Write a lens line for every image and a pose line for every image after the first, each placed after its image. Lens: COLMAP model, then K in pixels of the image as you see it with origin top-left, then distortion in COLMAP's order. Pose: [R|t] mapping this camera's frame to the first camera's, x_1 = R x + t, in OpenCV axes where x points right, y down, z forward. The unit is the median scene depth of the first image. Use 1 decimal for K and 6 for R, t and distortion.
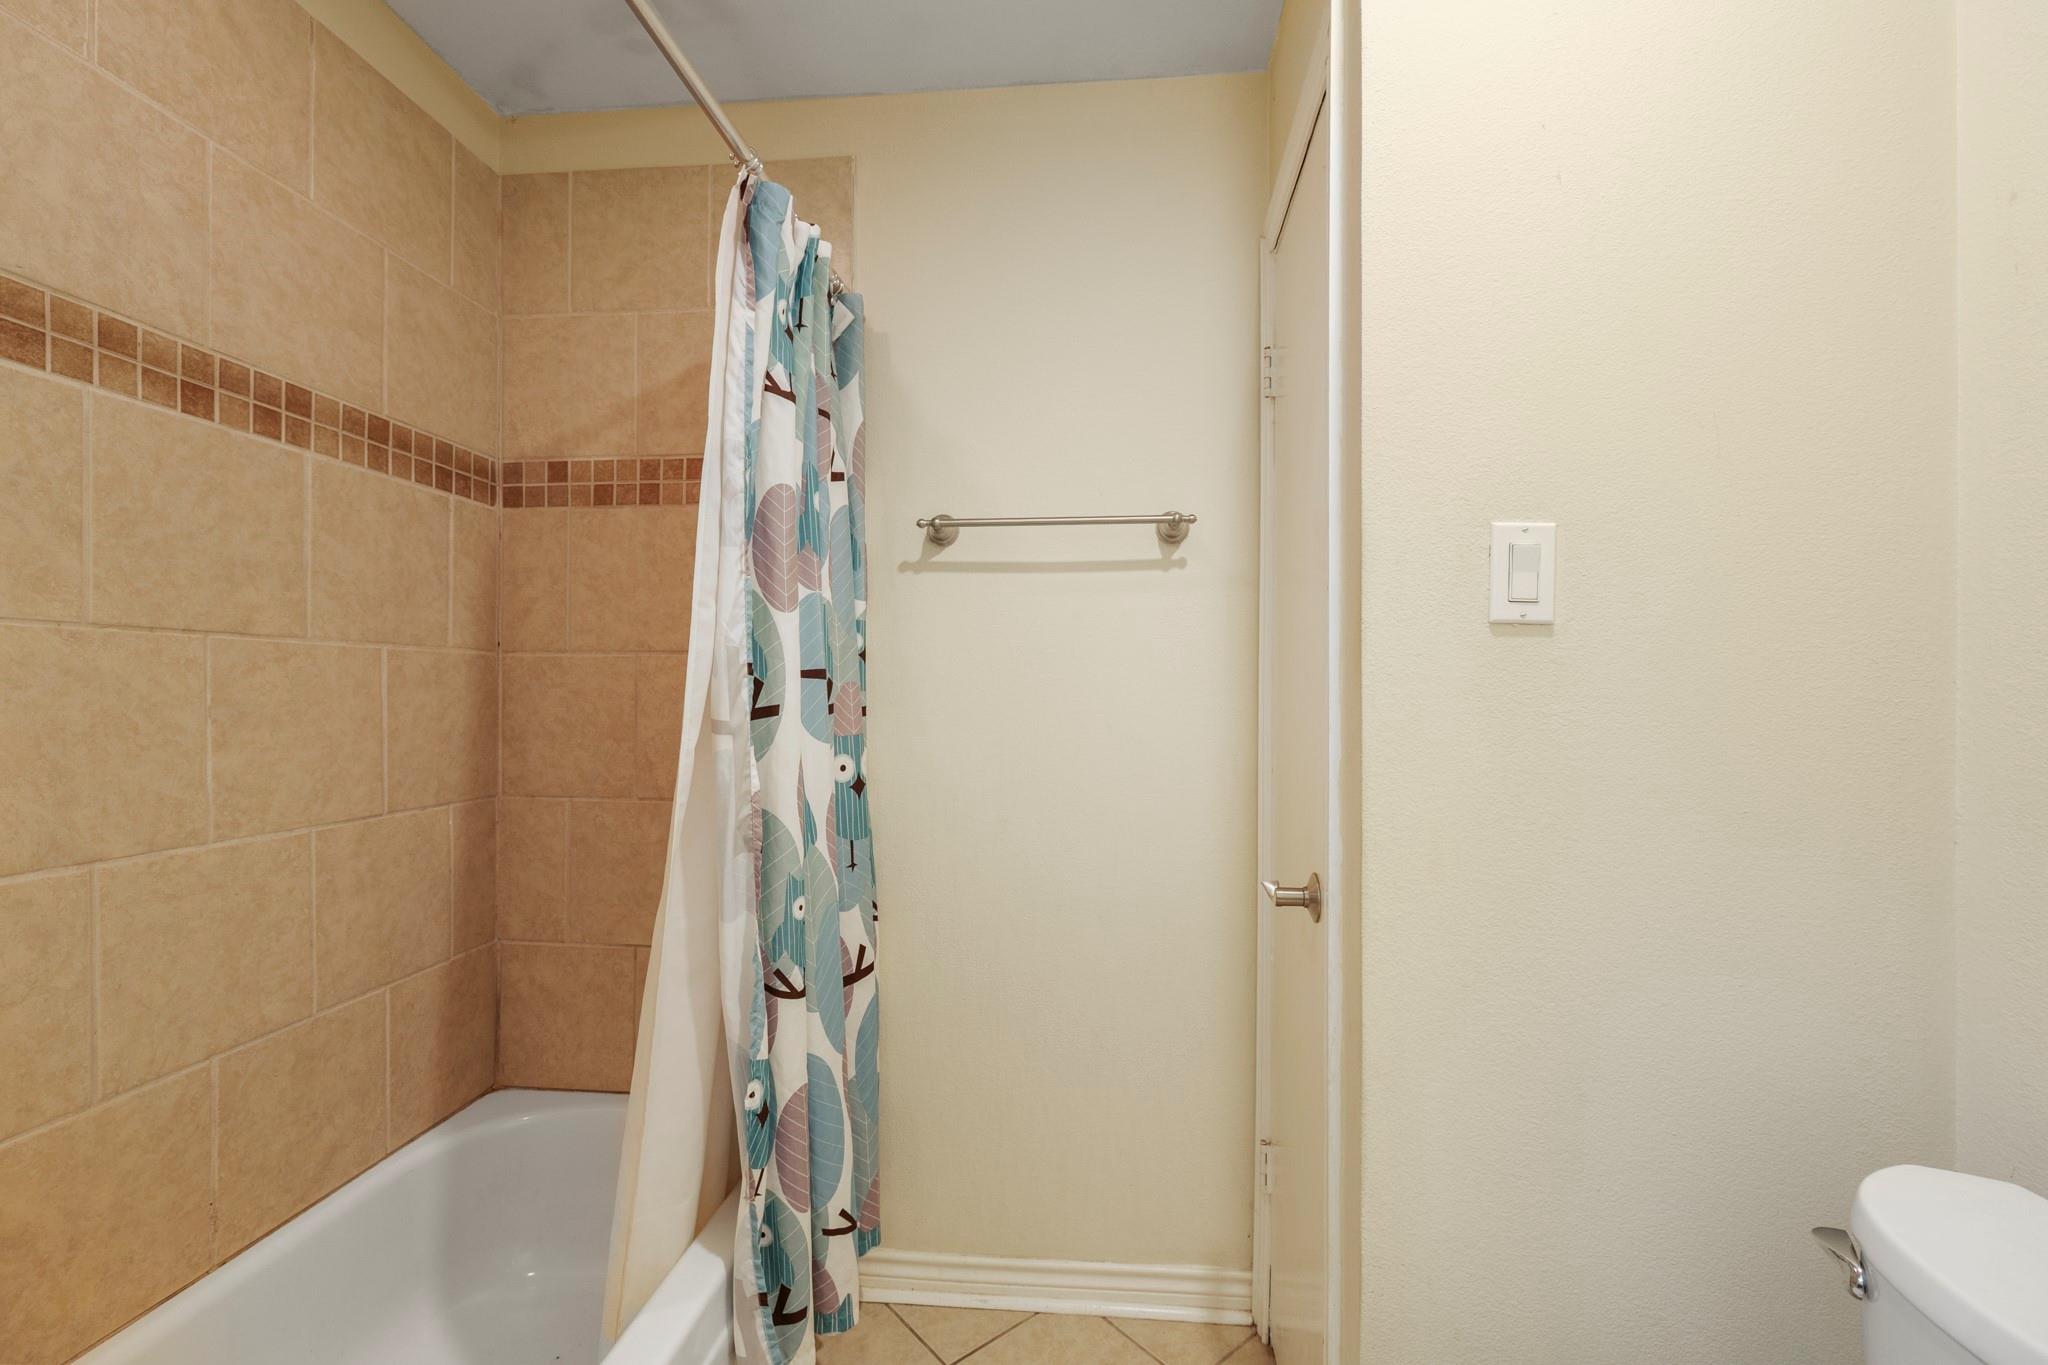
lens RADIAL K [[868.2, 0, 1027.0], [0, 868.2, 689.9], [0, 0, 1]] dist [0.002505, -0.001221]
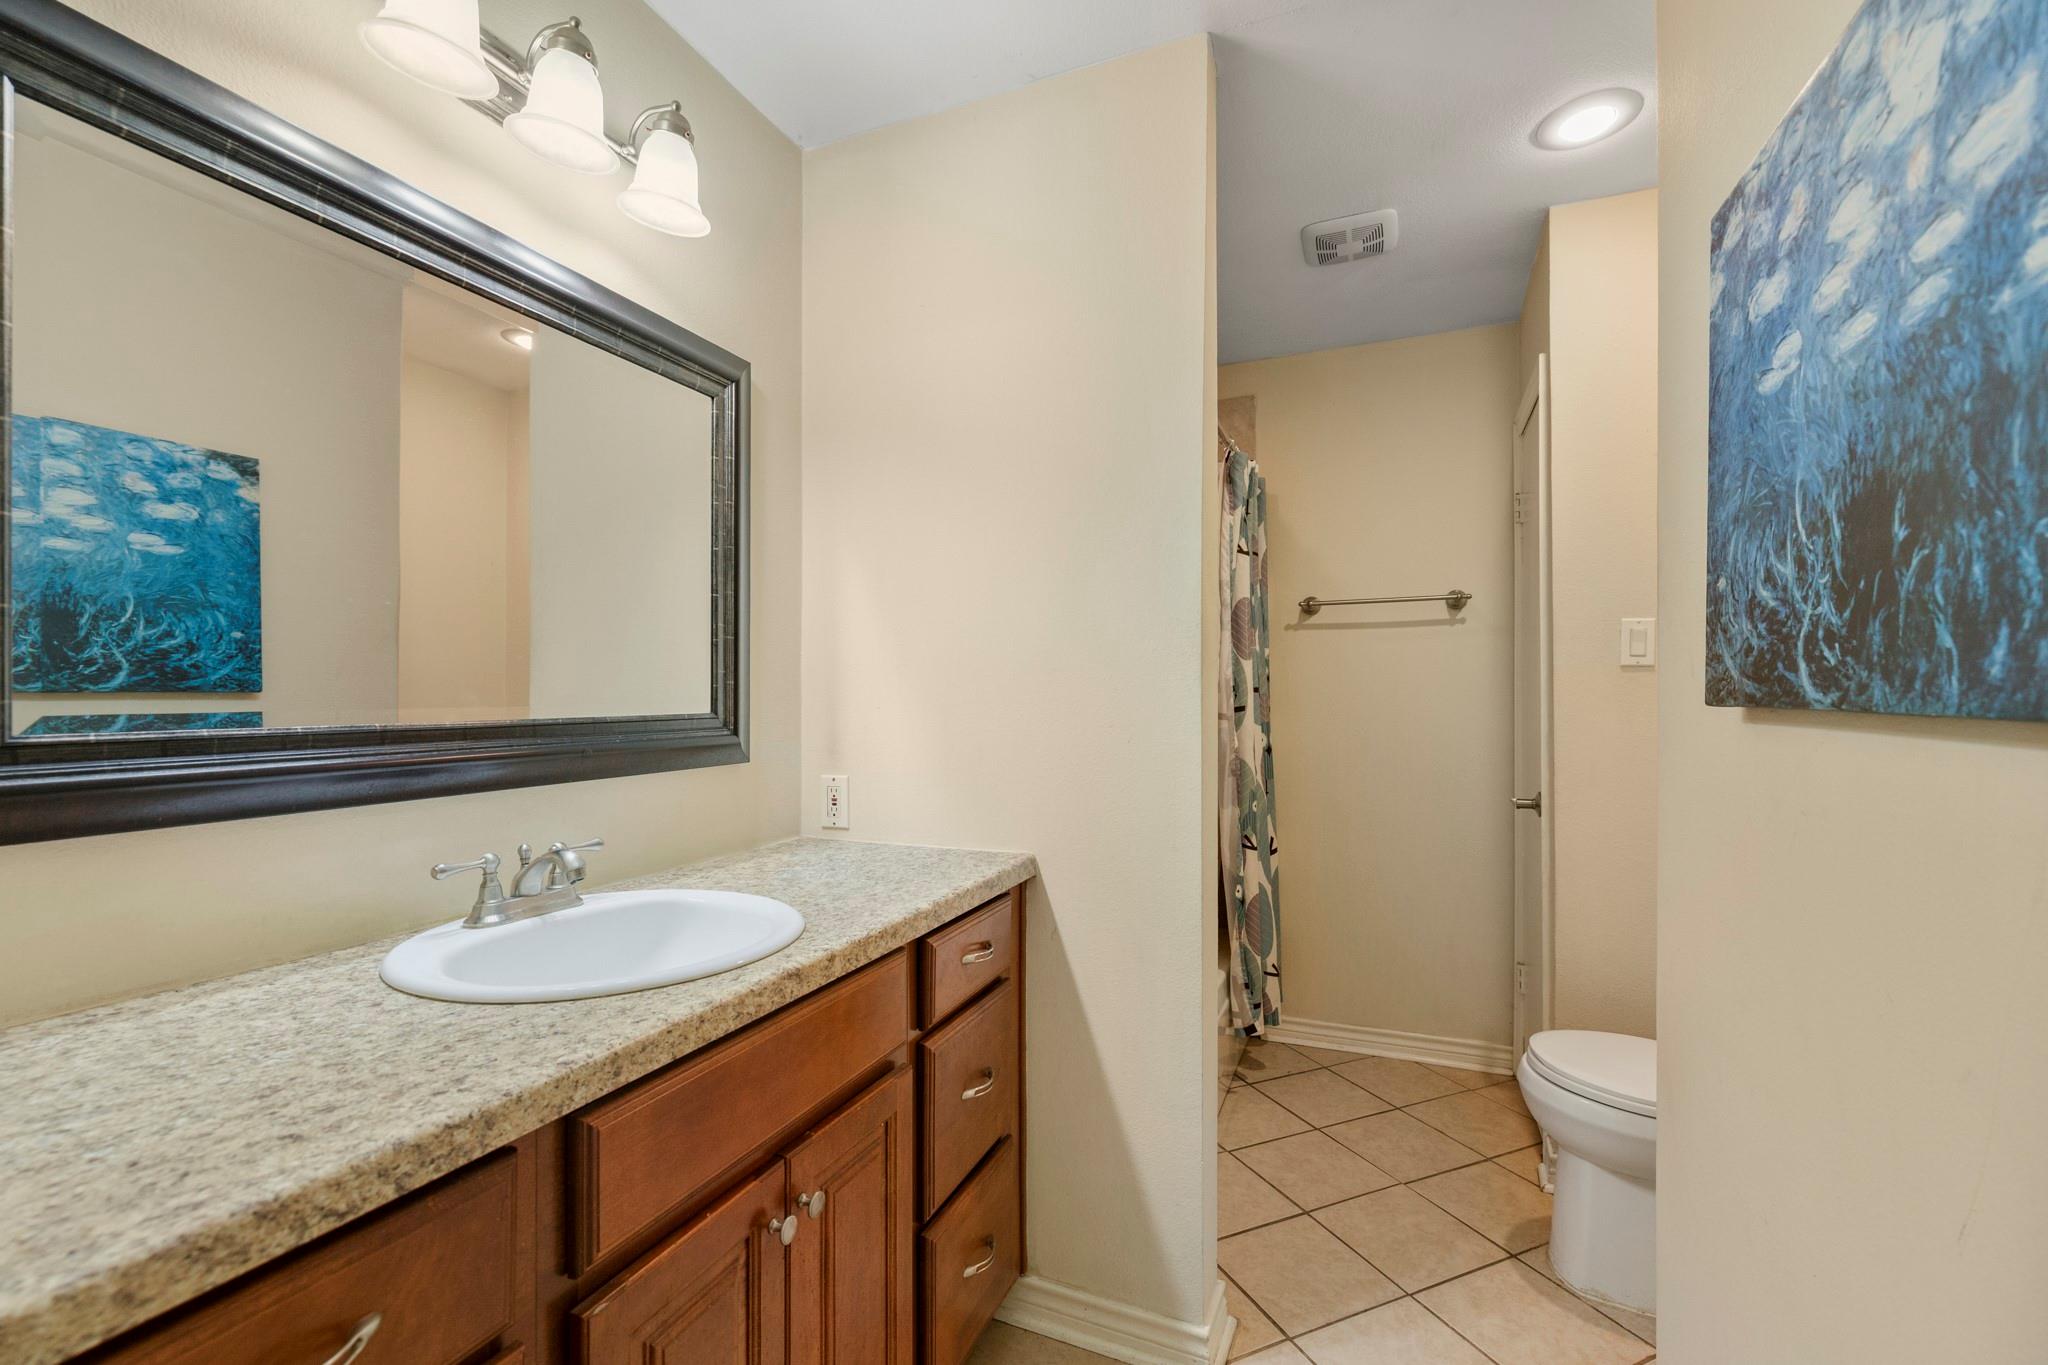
lens RADIAL K [[868.2, 0, 1028.9], [0, 868.2, 686.6], [0, 0, 1]] dist [0.002505, -0.001221]
pose [[0.956373, -0.006606, -0.292074, -0.171819], [0.003180, 0.999920, -0.012204, -0.004135], [0.292132, 0.010743, 0.956318, -1.088652]]
